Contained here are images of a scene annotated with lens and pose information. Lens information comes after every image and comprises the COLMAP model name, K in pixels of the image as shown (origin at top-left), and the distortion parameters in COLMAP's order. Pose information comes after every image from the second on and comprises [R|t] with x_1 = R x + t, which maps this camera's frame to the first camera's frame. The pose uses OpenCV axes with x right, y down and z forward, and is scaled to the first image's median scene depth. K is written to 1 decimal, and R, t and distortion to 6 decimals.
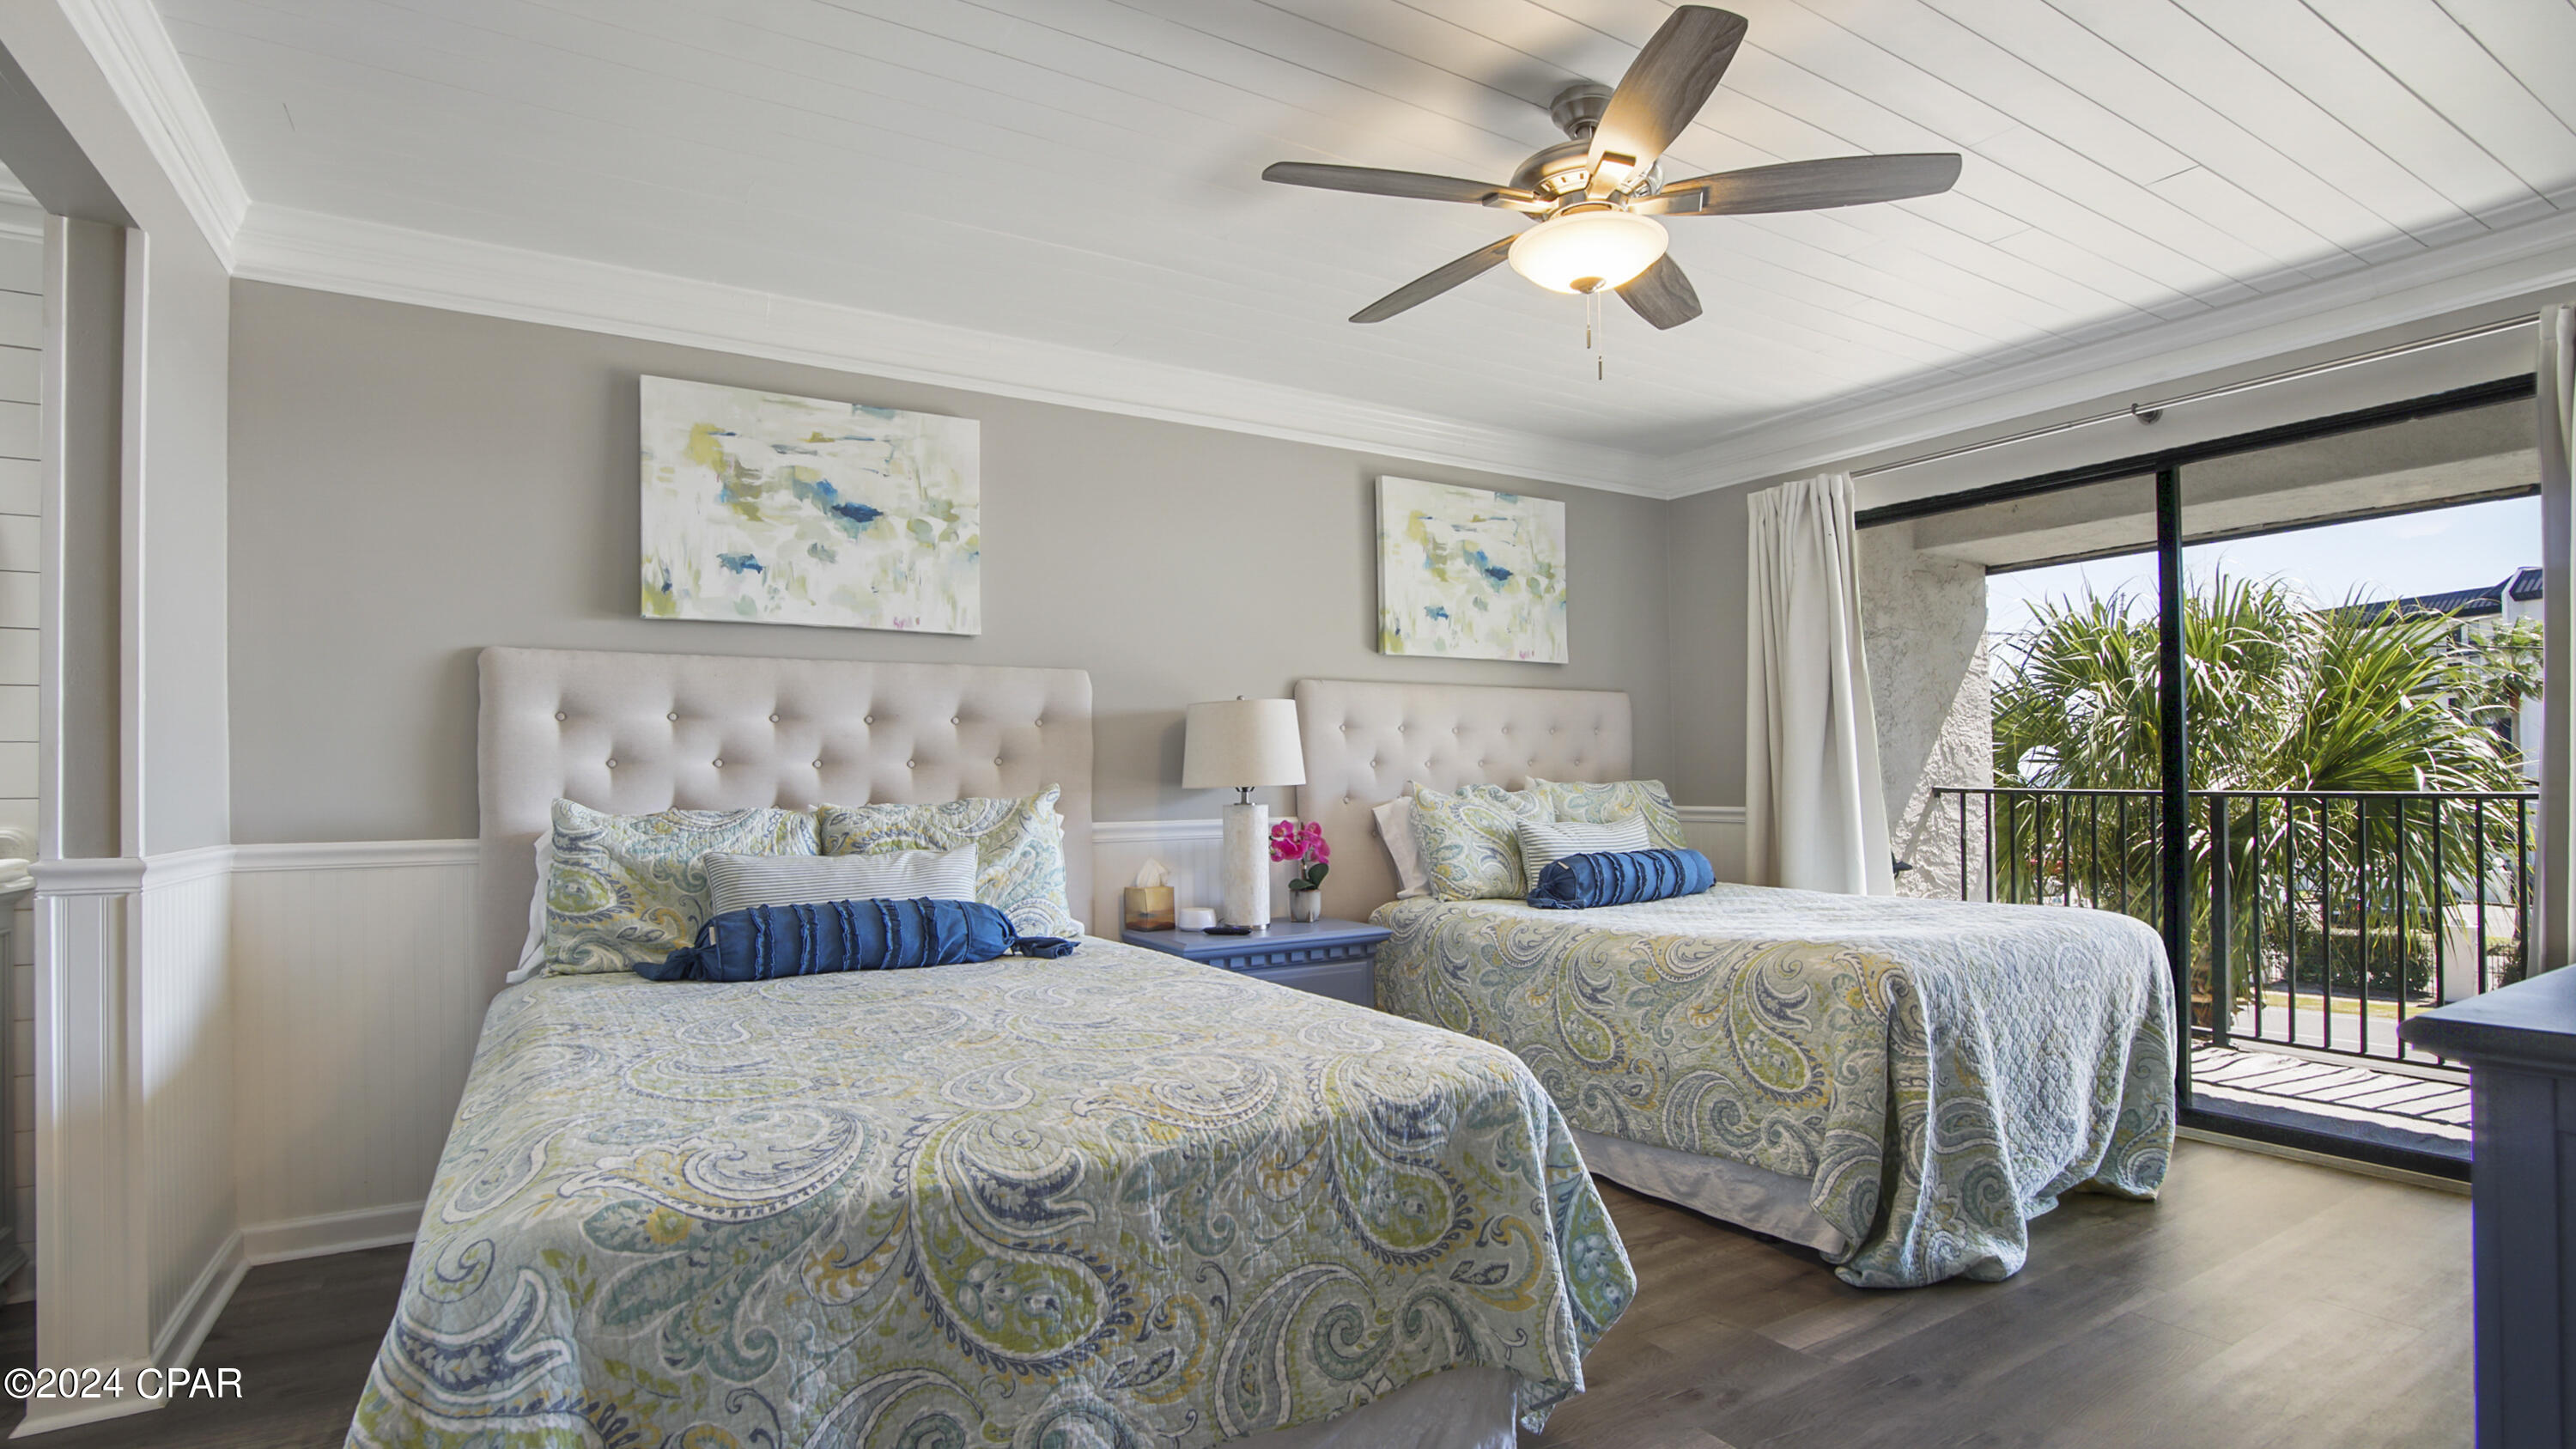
lens RADIAL K [[1198.4, 0, 1277.3], [0, 1198.4, 760.4], [0, 0, 1]] dist [-0.037755, 0.011056]
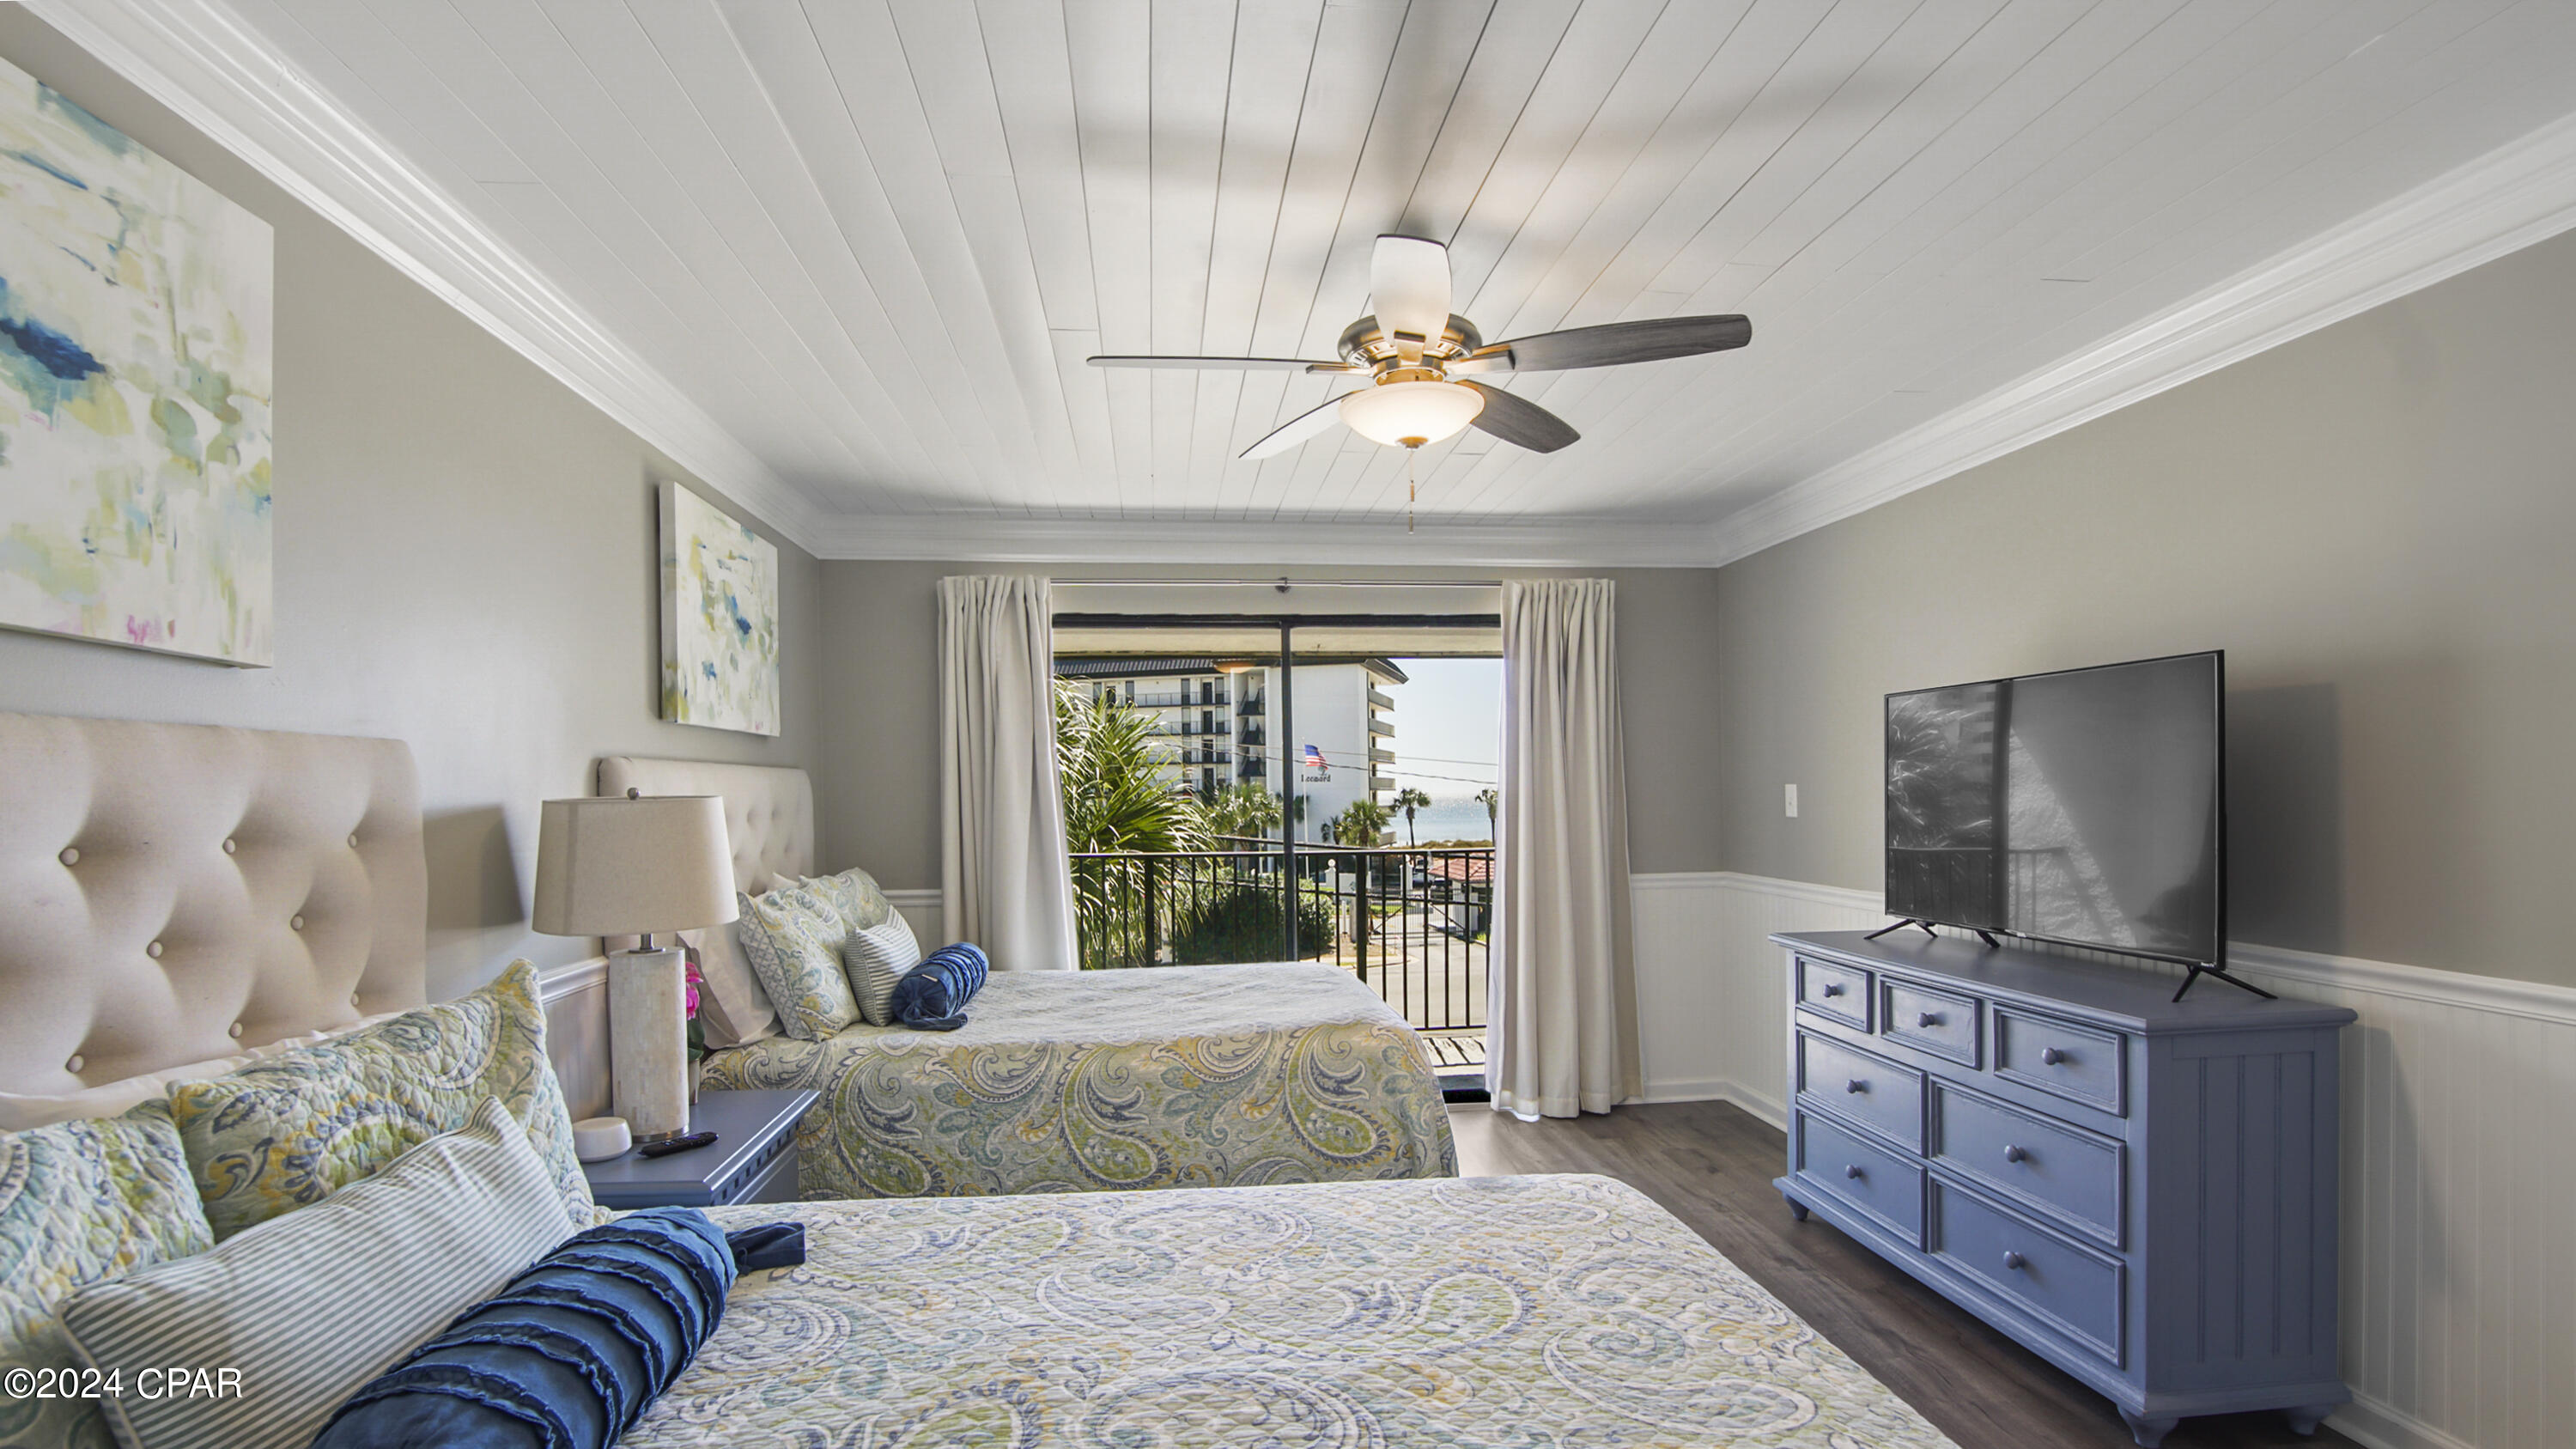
lens RADIAL K [[1193.6, 0, 1244.7], [0, 1193.6, 802.8], [0, 0, 1]] dist [-0.037373, 0.008562]
pose [[0.447840, -0.002071, 0.894111, -0.511732], [-0.006049, 0.999967, 0.005347, -0.056482], [-0.894093, -0.007803, 0.447813, 0.444793]]
